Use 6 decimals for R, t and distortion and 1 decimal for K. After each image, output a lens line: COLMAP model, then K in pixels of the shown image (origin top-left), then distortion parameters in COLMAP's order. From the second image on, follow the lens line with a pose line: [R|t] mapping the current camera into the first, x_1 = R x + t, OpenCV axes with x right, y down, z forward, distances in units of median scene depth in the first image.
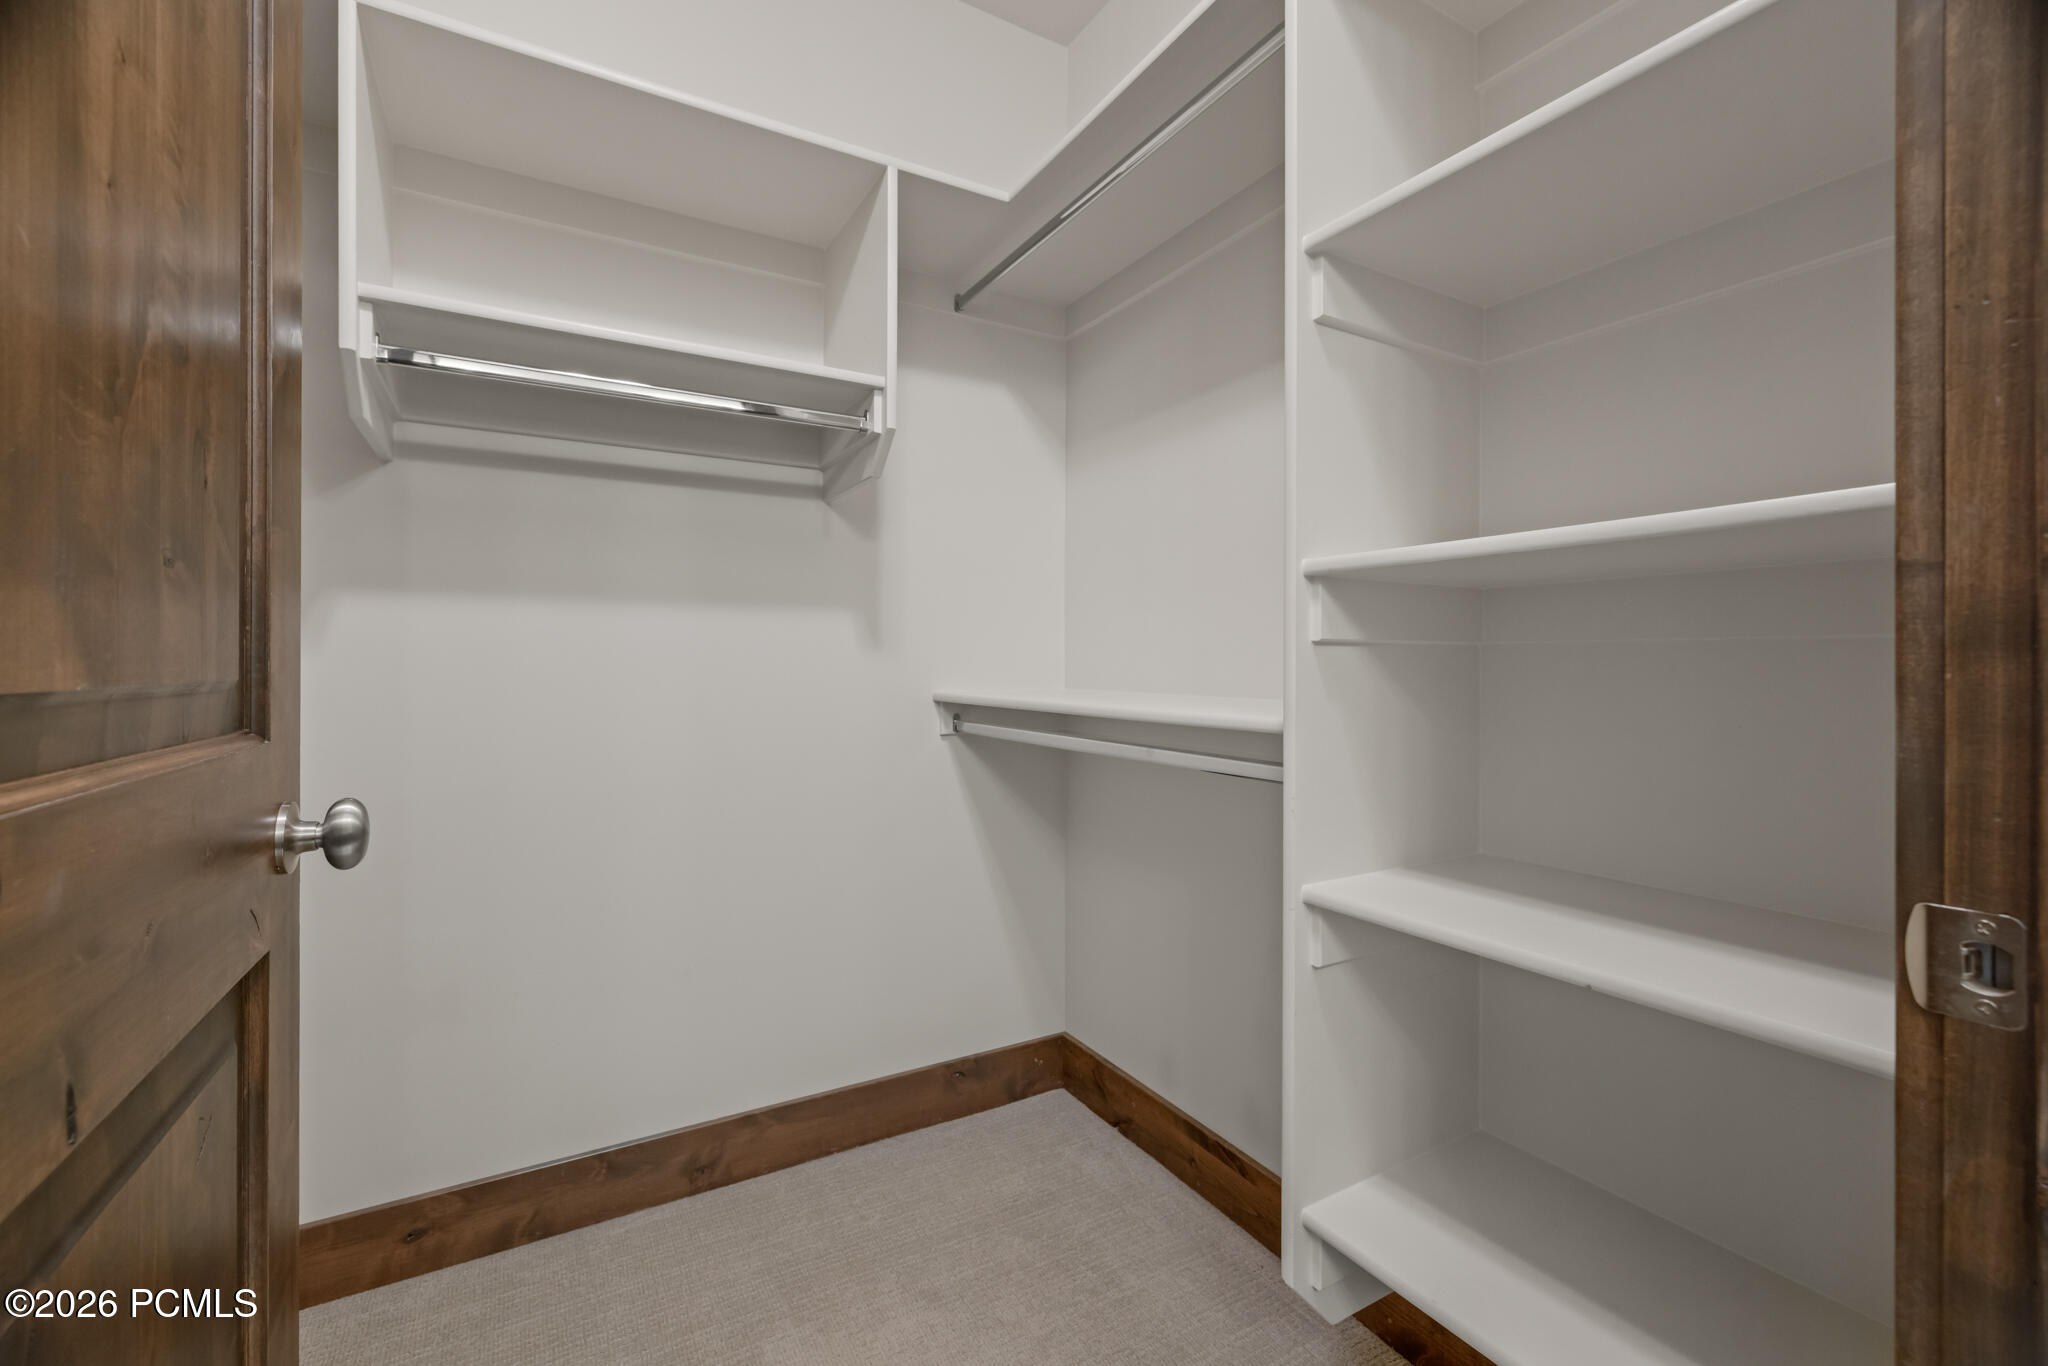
lens RADIAL K [[863.0, 0, 1025.7], [0, 863.0, 671.5], [0, 0, 1]] dist [0.000764, -0.000244]
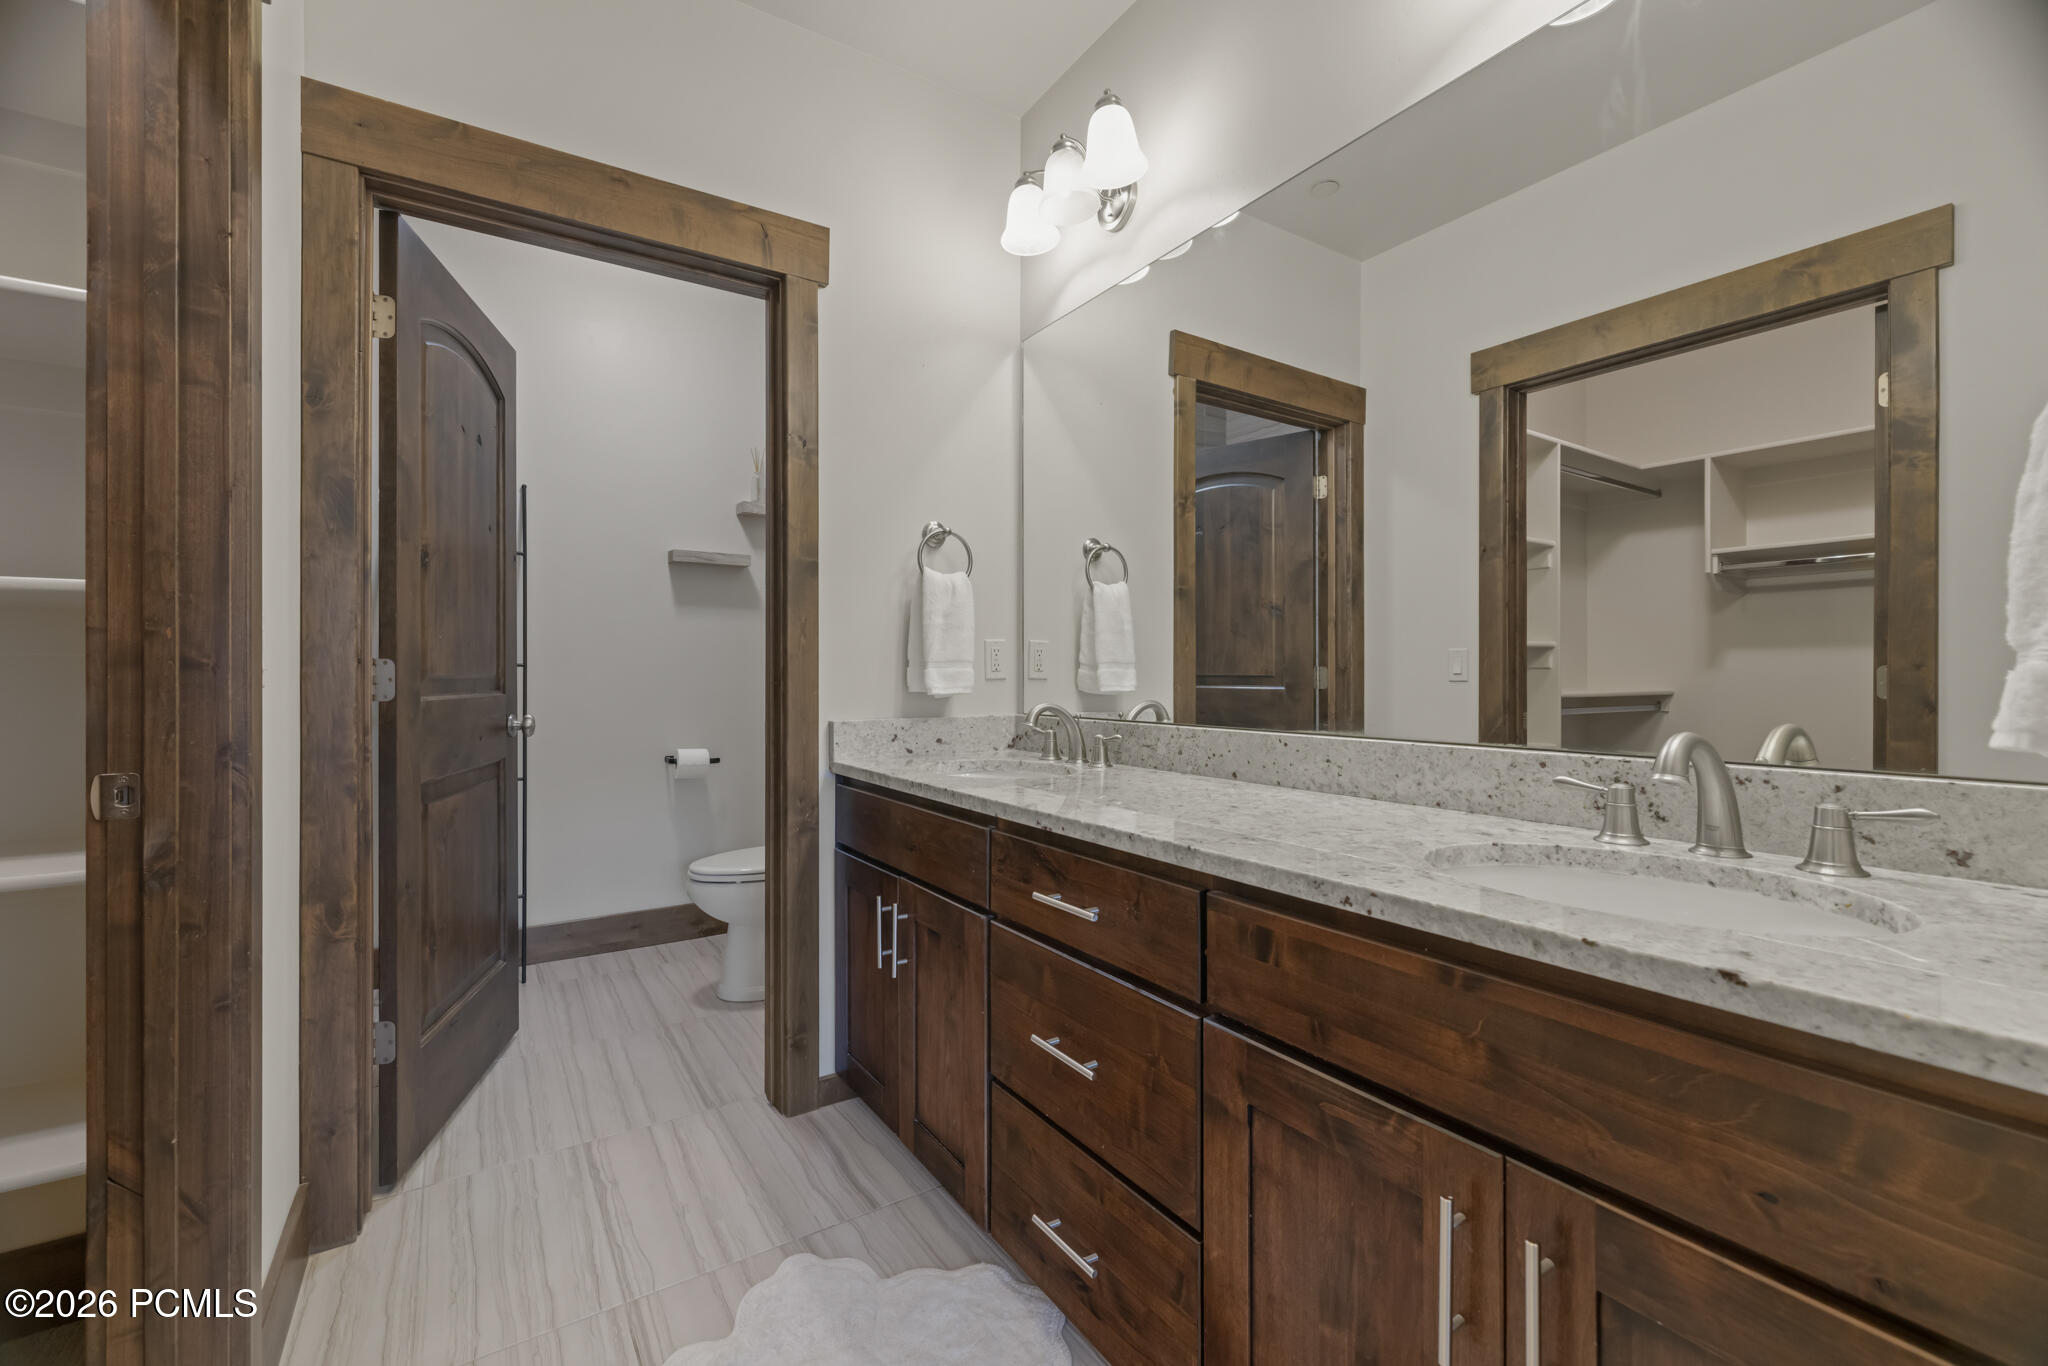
lens RADIAL K [[863.0, 0, 1021.2], [0, 863.0, 679.6], [0, 0, 1]] dist [0.000764, -0.000244]
pose [[-0.051460, -0.002845, 0.998671, -1.447025], [-0.001024, 0.999996, 0.002797, 0.002589], [-0.998675, -0.000879, -0.051462, -1.397460]]
